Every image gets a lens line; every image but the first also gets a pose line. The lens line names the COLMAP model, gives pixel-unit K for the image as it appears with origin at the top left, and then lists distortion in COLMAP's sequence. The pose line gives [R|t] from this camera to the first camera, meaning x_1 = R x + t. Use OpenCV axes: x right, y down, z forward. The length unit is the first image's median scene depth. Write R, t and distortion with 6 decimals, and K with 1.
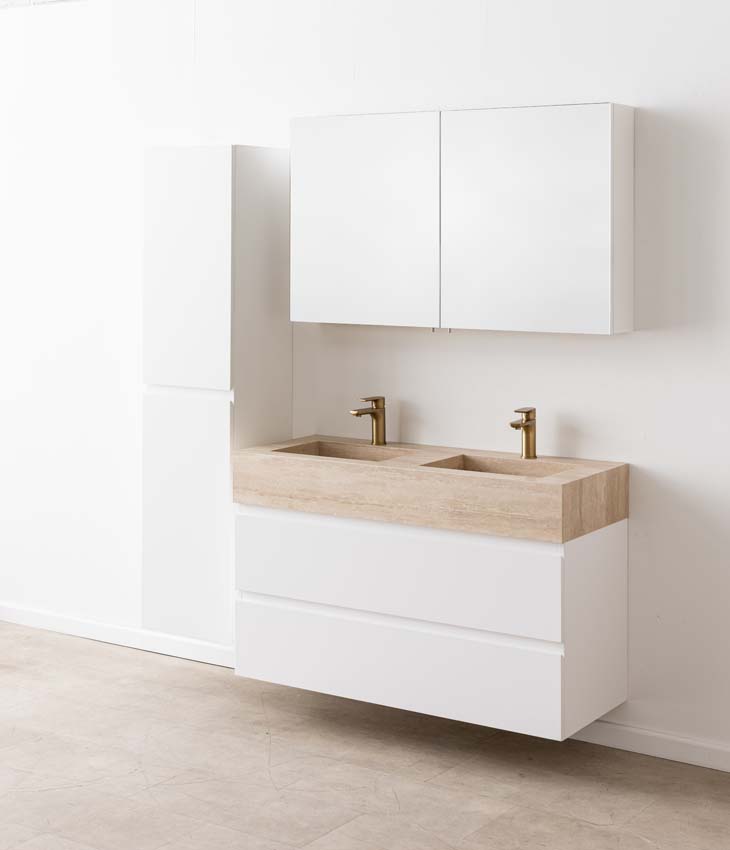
lens RADIAL K [[1500.3, 0, 367.8], [0, 1500.3, 421.4], [0, 0, 1]] dist [0.060144, 0.000000]
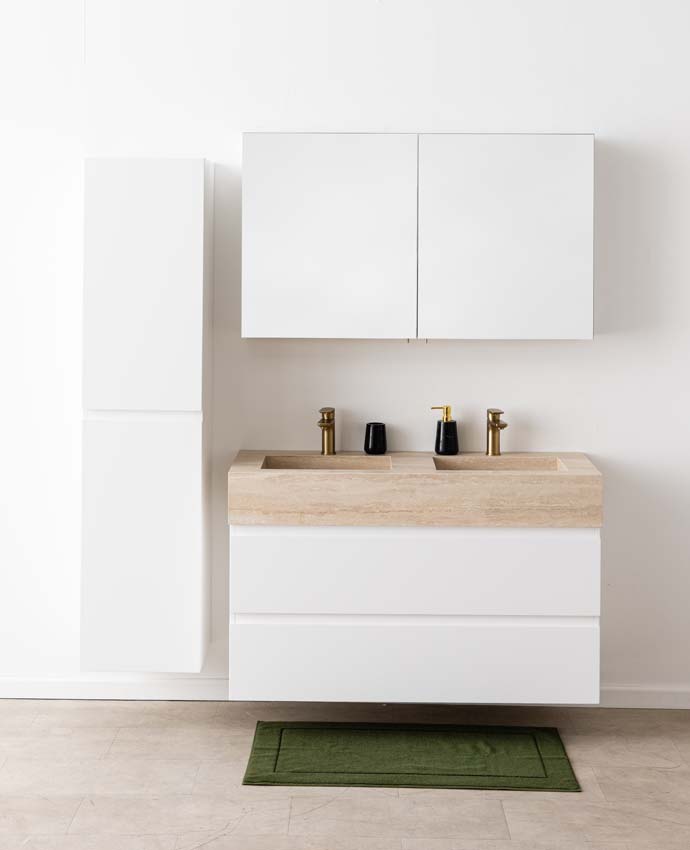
lens RADIAL K [[1521.3, 0, 315.8], [0, 1521.3, 406.5], [0, 0, 1]] dist [0.096663, 0.000000]
pose [[0.845694, -0.062209, 0.530030, -0.604112], [0.063934, 0.997840, 0.015104, -0.036811], [-0.529825, 0.021114, 0.847844, 0.133962]]
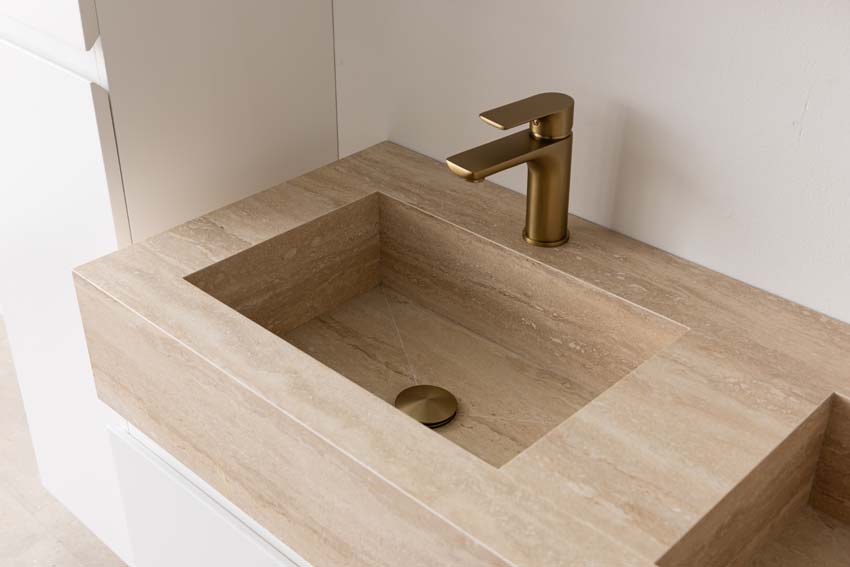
lens RADIAL K [[1054.0, 0, 427.4], [0, 1054.0, 292.6], [0, 0, 1]] dist [0.006050, 0.000000]
pose [[0.984278, 0.095848, -0.148356, 0.018975], [-0.026678, 0.910990, 0.411565, -0.074167], [0.174598, -0.401137, 0.899224, 0.863600]]
